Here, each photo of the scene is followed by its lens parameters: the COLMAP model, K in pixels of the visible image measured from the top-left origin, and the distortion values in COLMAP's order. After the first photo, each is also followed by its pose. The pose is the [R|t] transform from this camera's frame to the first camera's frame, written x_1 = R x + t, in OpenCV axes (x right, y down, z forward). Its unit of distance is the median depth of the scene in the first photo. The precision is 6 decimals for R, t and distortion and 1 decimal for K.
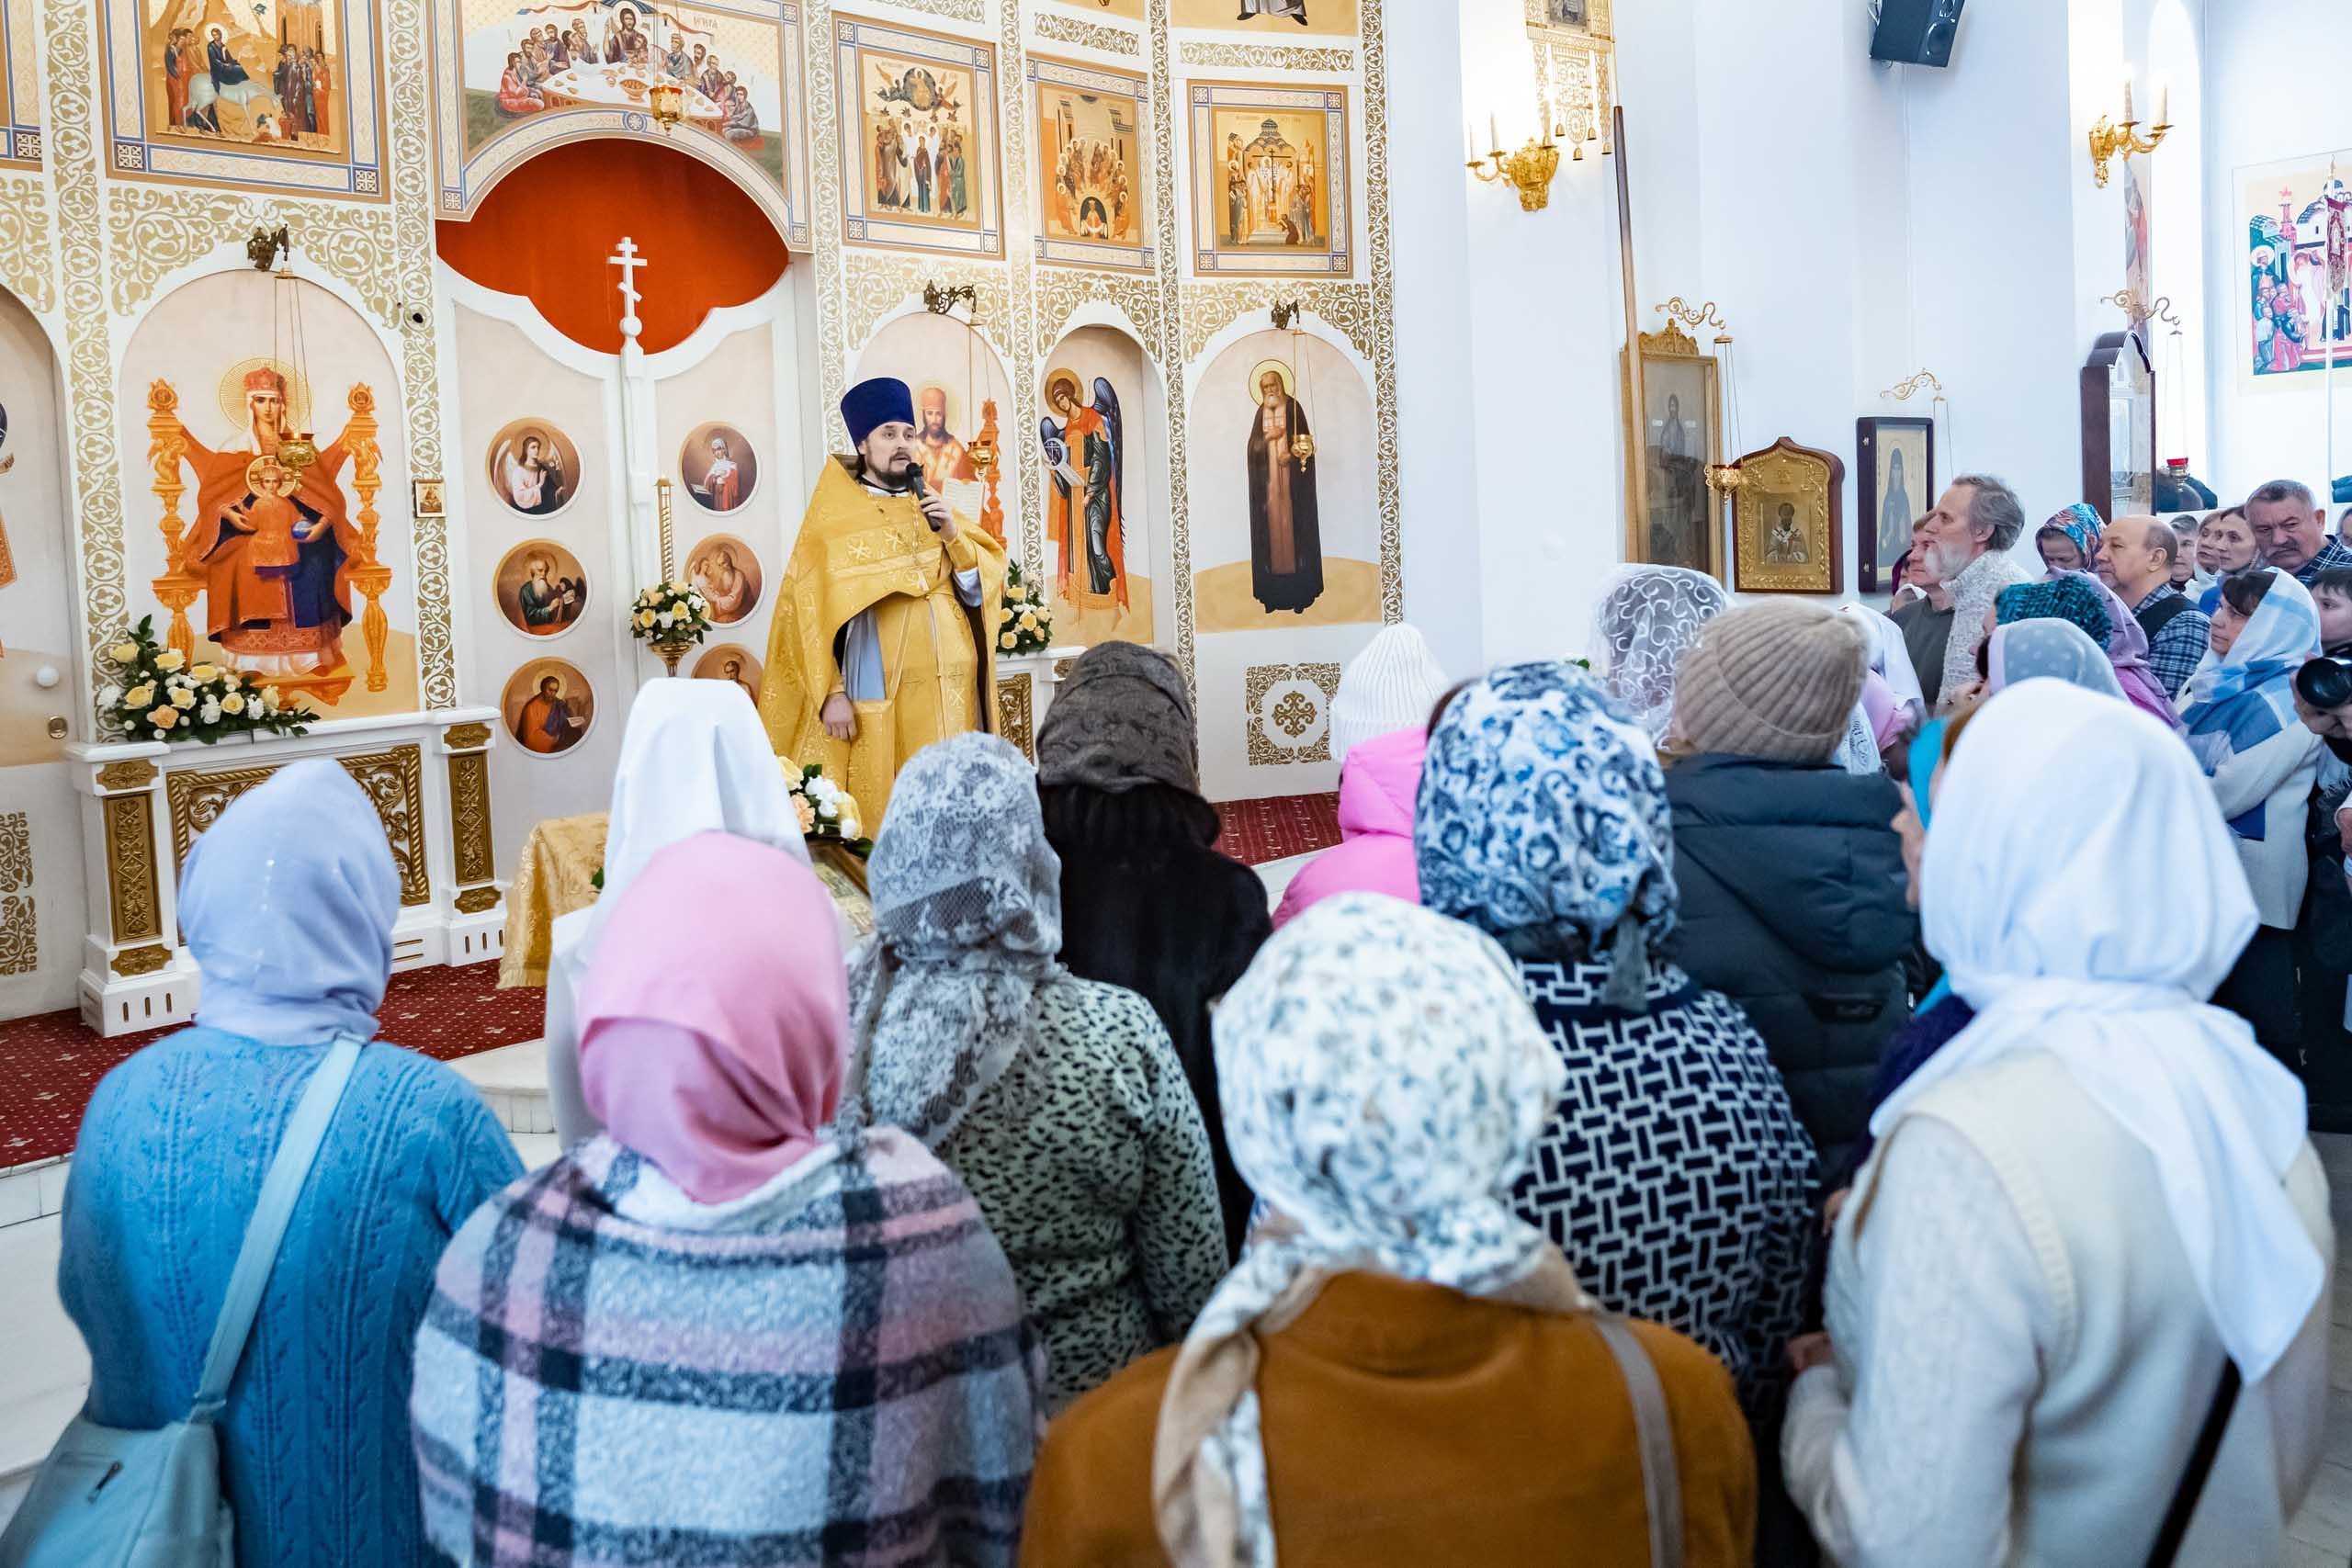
lens RADIAL K [[1701.8, 0, 1099.8], [0, 1701.8, 603.5], [0, 0, 1]] dist [-0.059320, 0.039351]
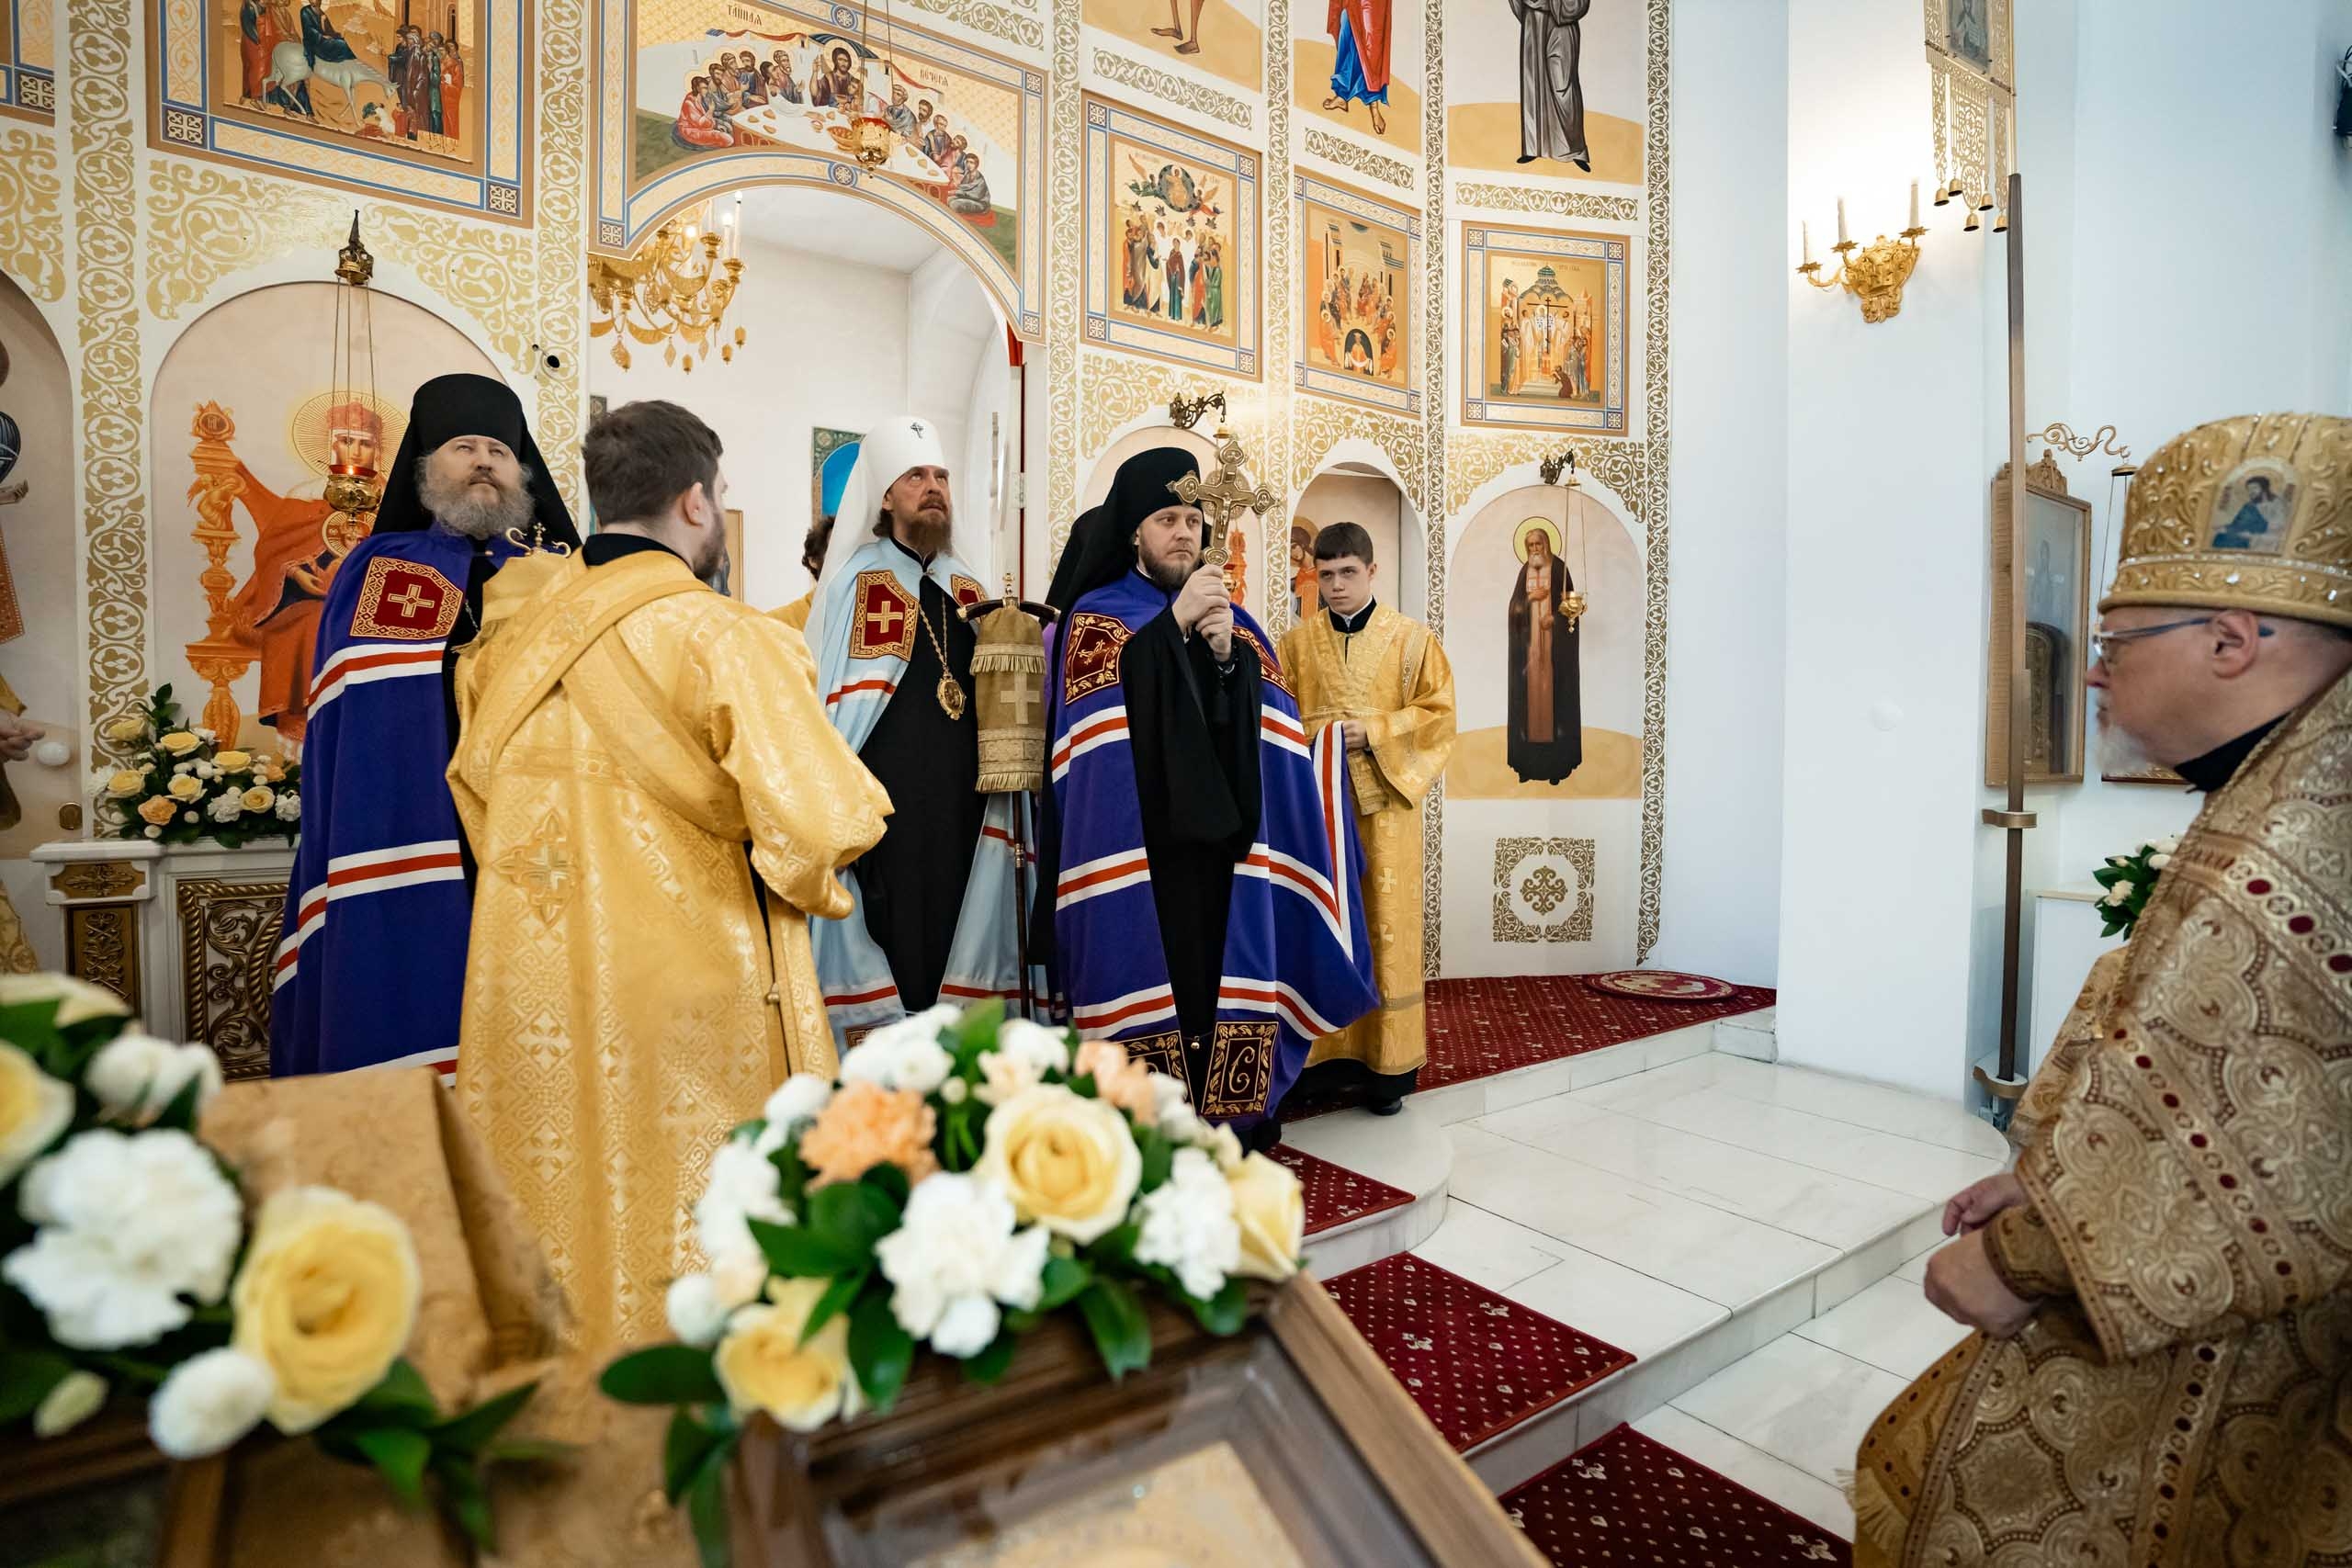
lens RADIAL K [[1186.5, 0, 1166.3], [0, 1186.5, 783.4], [0, 0, 1]] dist [-0.080353, 0.037141]
pose [[0.988891, 0.051530, -0.139423, -0.006929], [-0.052631, 0.998605, -0.004220, 0.023016], [0.139011, 0.011512, 0.990224, 0.381715]]
